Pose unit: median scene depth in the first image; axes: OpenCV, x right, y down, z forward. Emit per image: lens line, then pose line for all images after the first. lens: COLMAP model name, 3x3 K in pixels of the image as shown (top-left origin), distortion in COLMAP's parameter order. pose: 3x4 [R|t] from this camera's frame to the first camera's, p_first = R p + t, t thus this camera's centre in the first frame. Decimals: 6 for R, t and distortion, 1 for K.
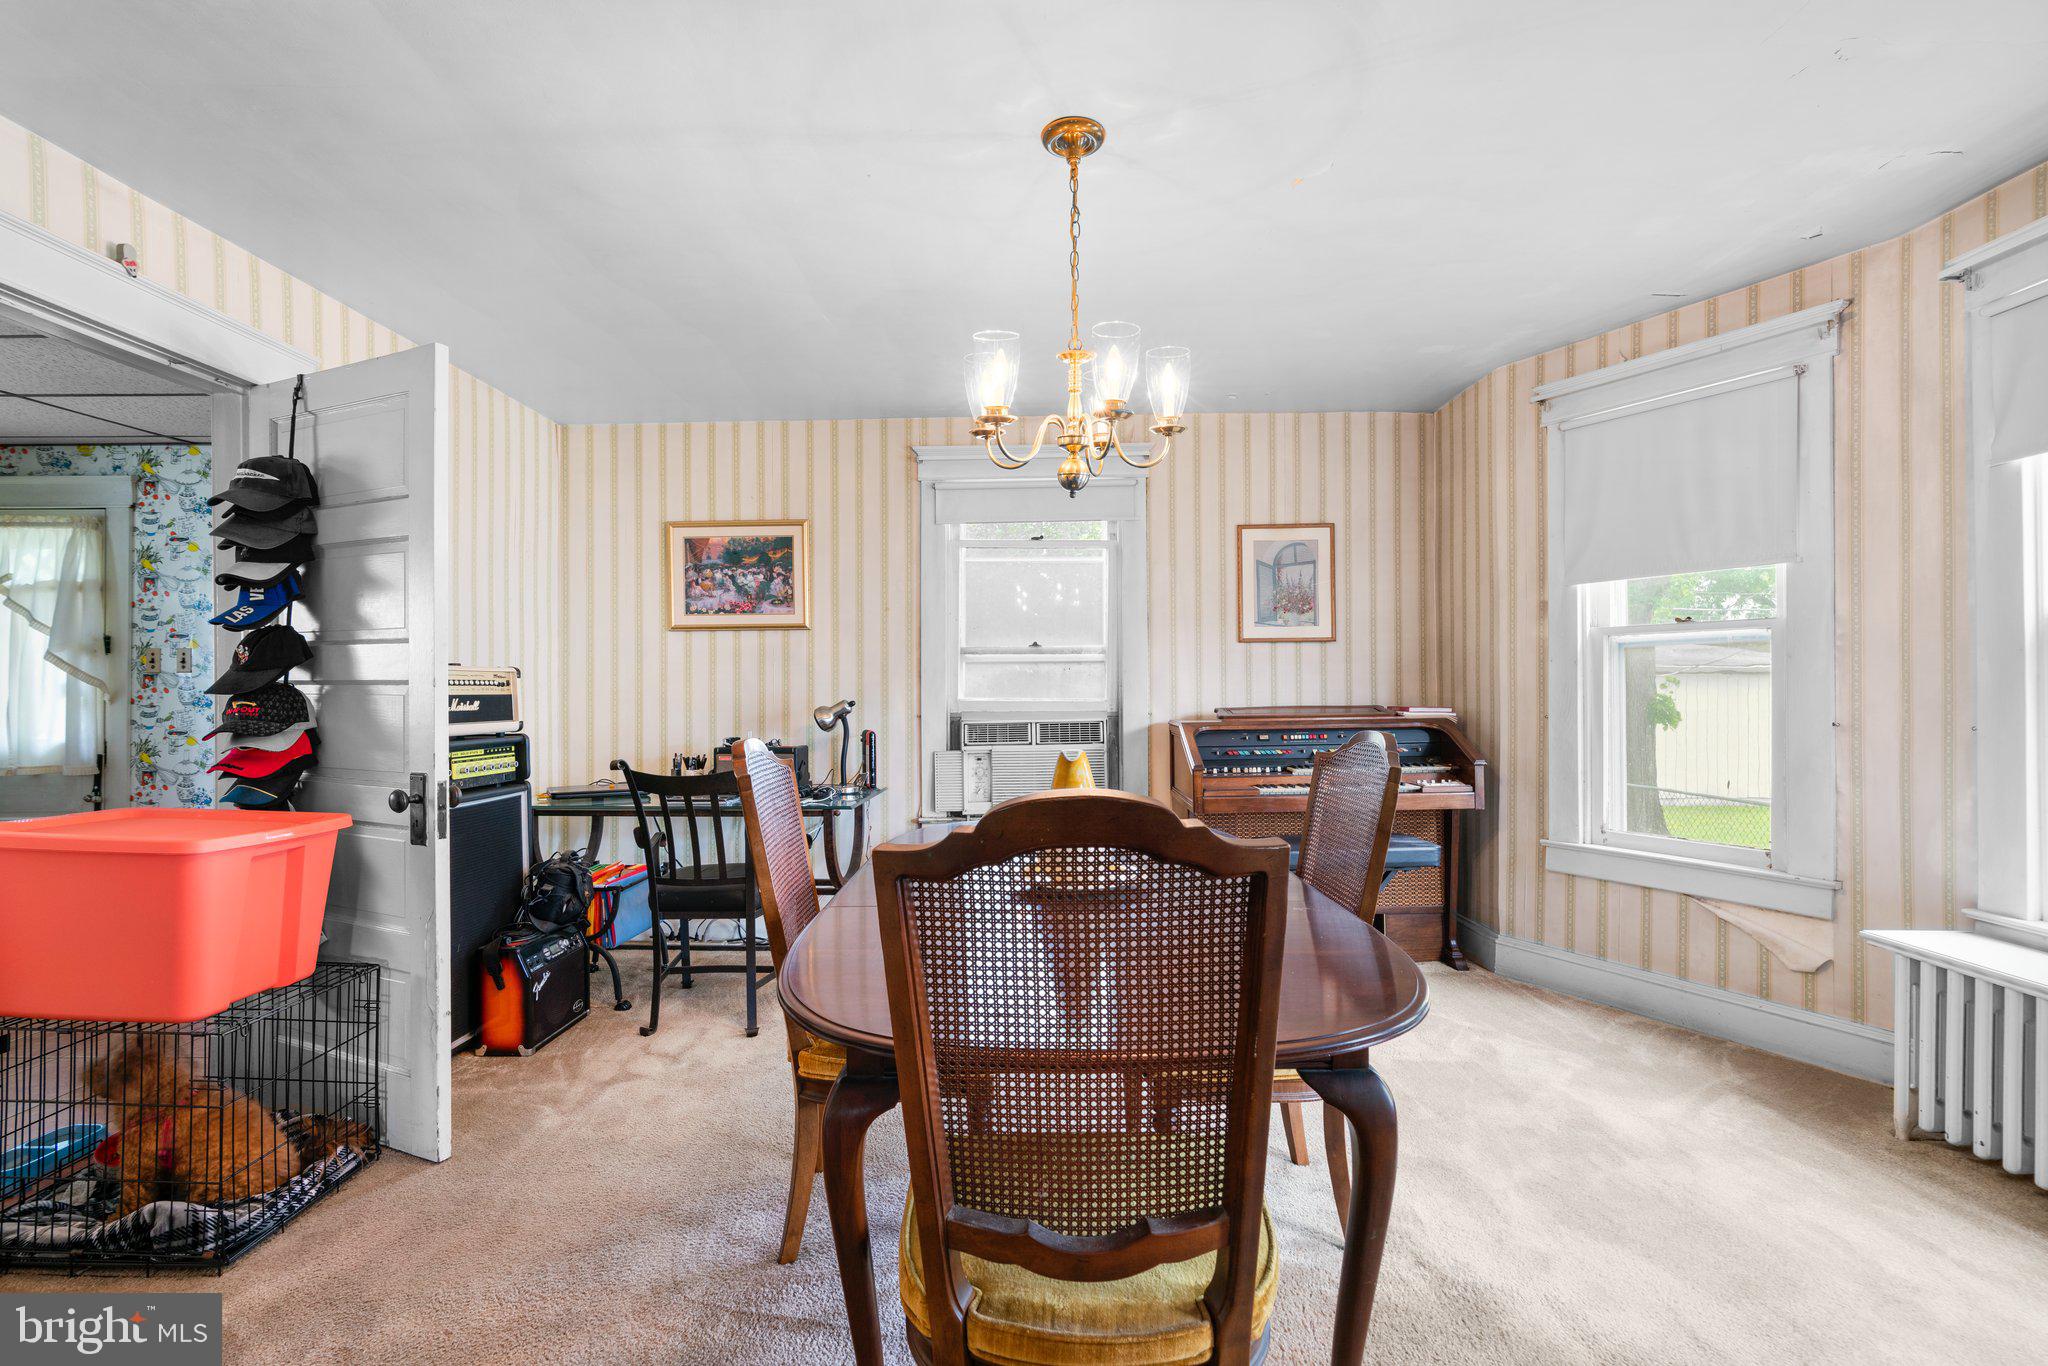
lens RADIAL K [[924.7, 0, 1022.8], [0, 924.7, 695.4], [0, 0, 1]] dist [-0.015642, 0.006657]
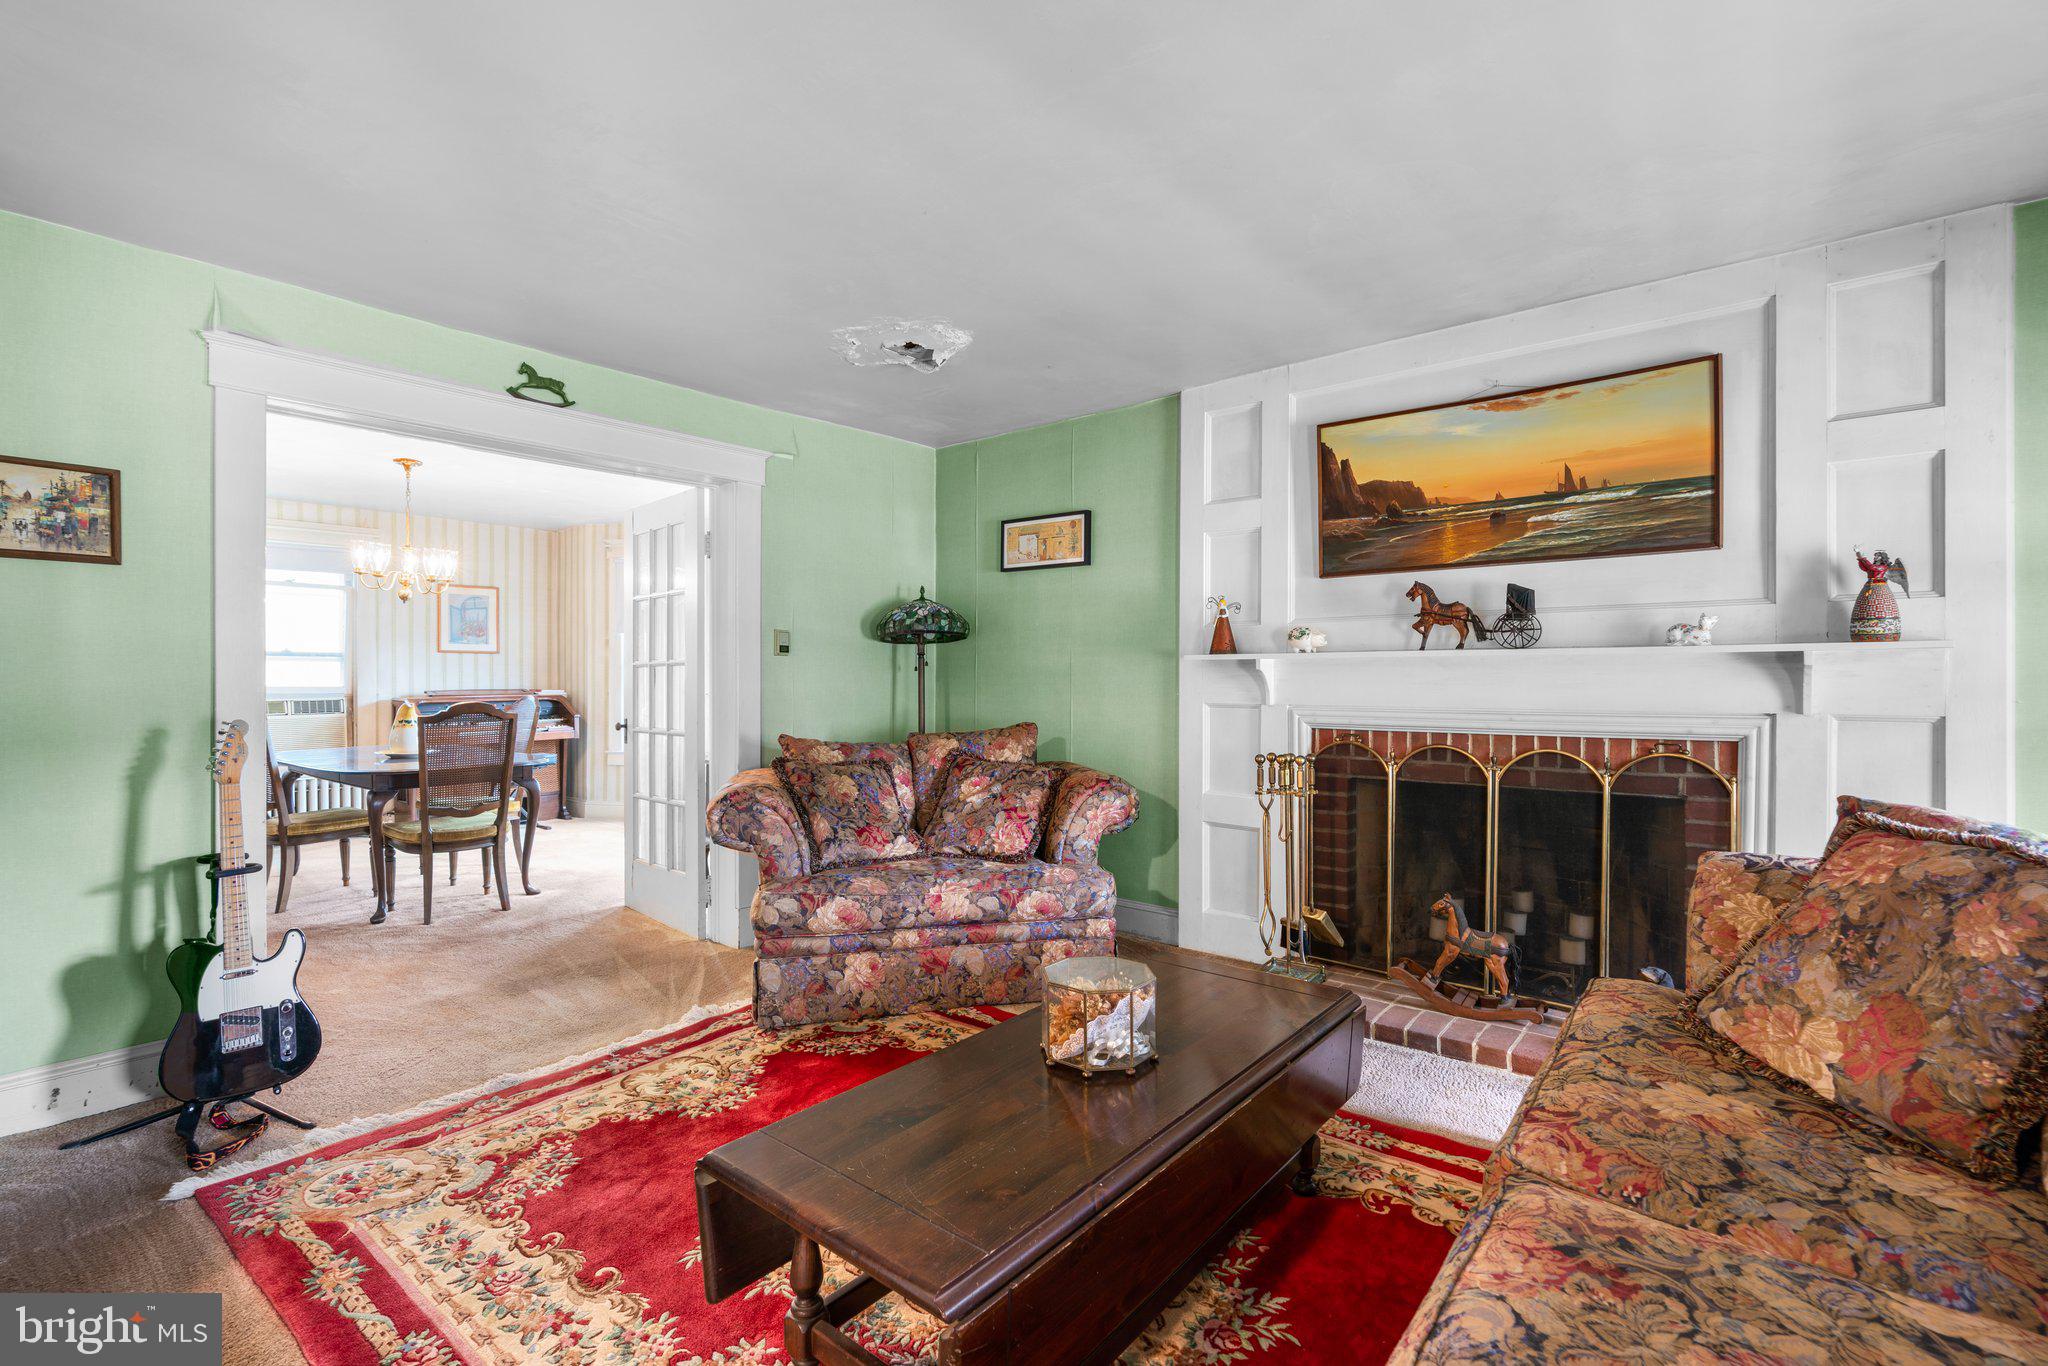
lens RADIAL K [[929.4, 0, 1024.0], [0, 929.4, 683.0], [0, 0, 1]] dist [-0.004637, 0.000029]
pose [[0.637463, 0.003611, 0.770472, -0.397737], [-0.001586, 0.999993, -0.003375, 0.003280], [-0.770479, 0.000929, 0.637464, -0.929767]]
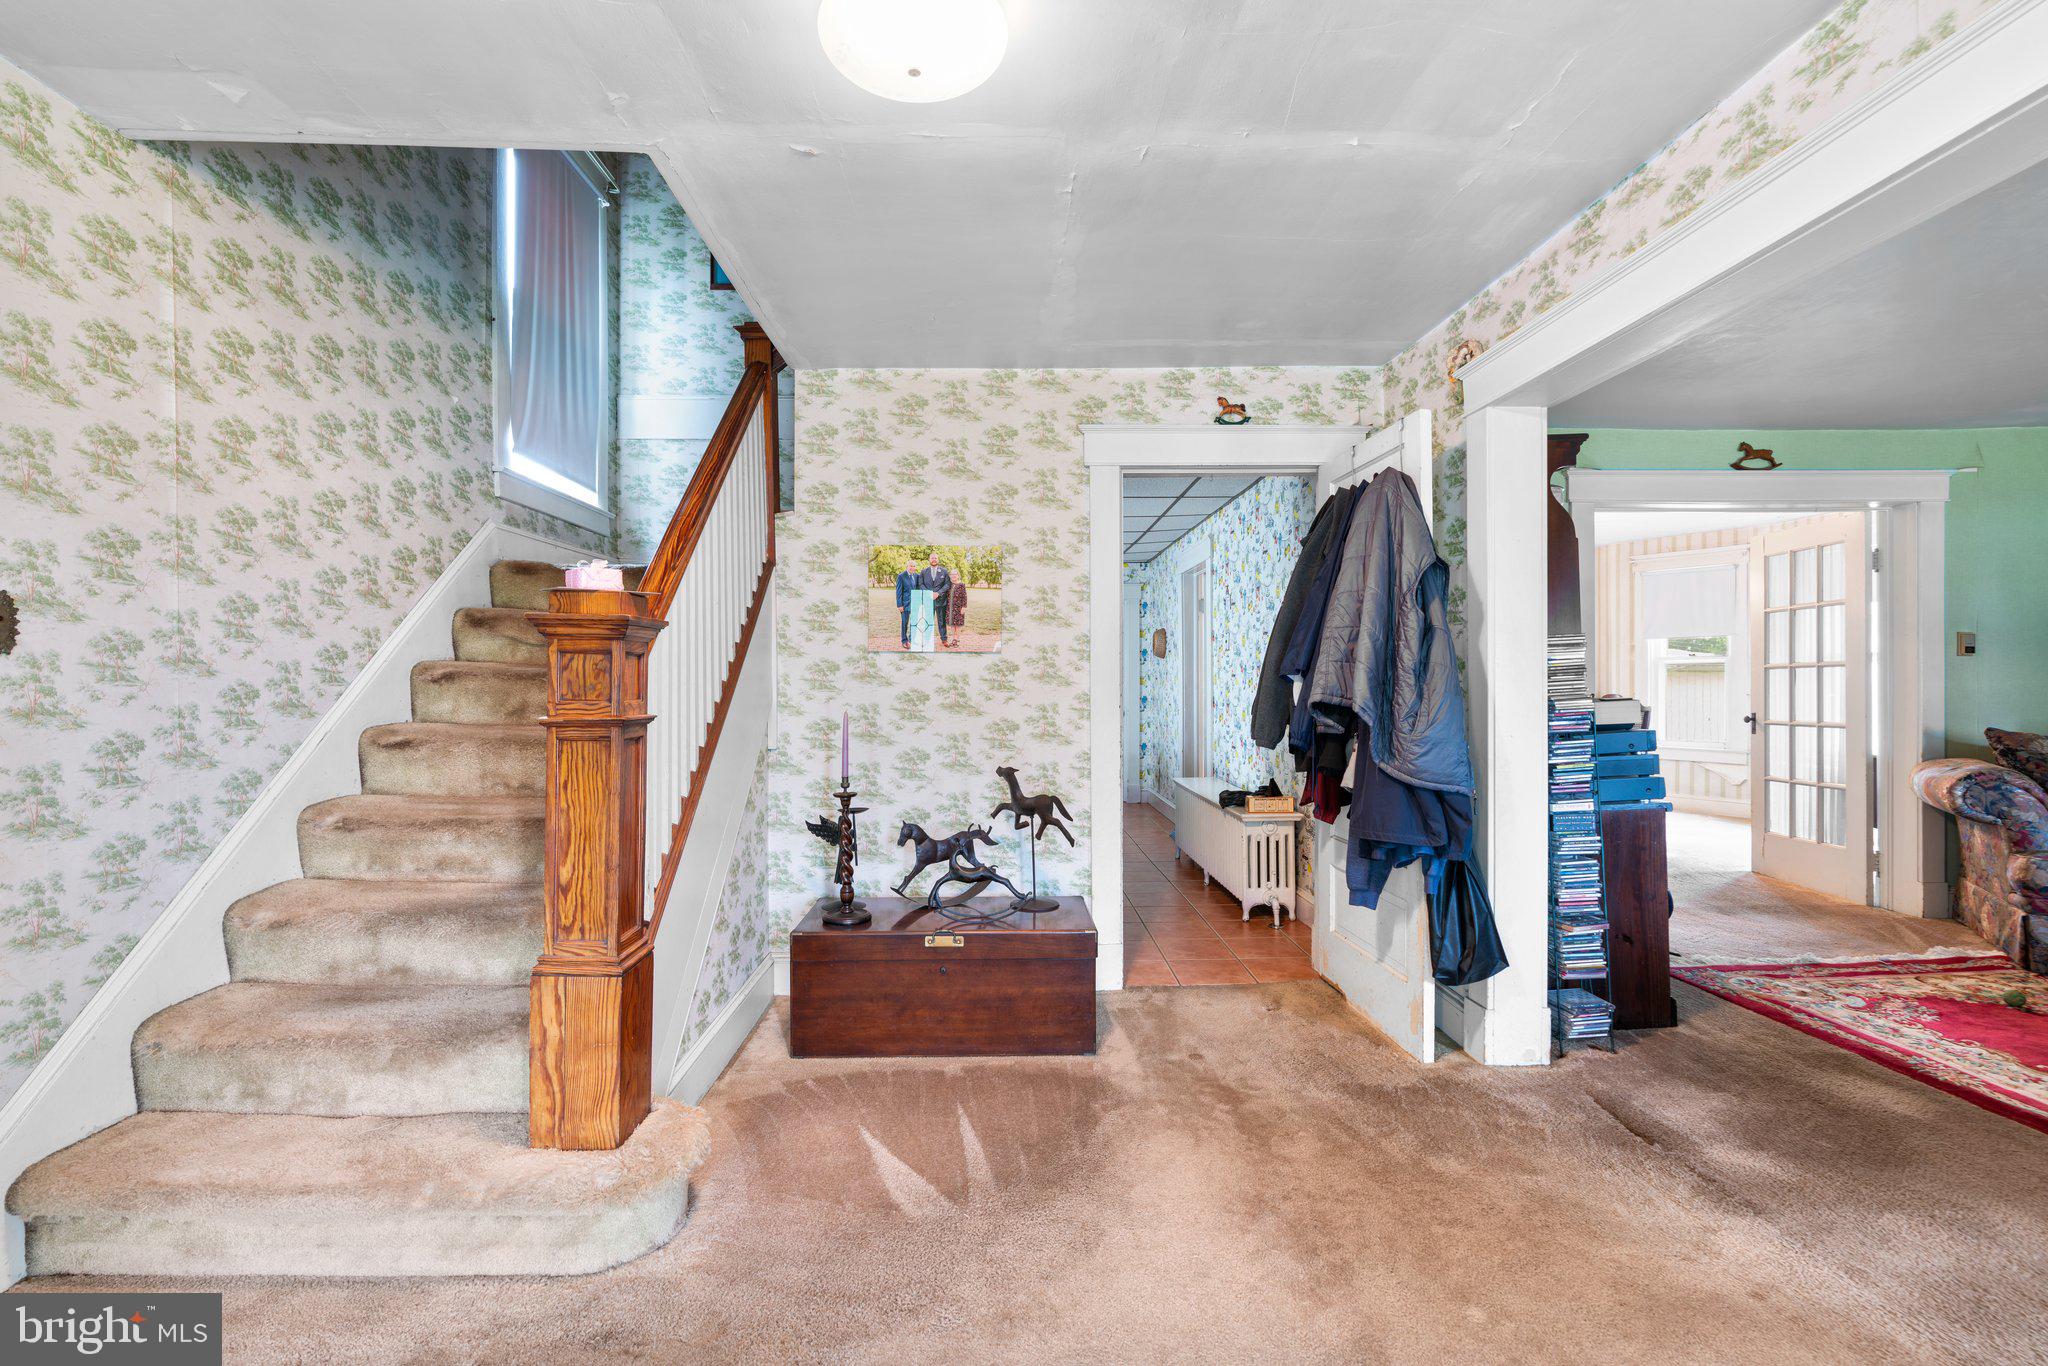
lens RADIAL K [[933.8, 0, 1032.2], [0, 933.8, 691.5], [0, 0, 1]] dist [0.001053, 0.001223]
pose [[0.999090, 0.000816, 0.042640, -0.907001], [-0.000915, 0.999997, 0.002296, 0.010503], [-0.042638, -0.002333, 0.999088, -1.124335]]
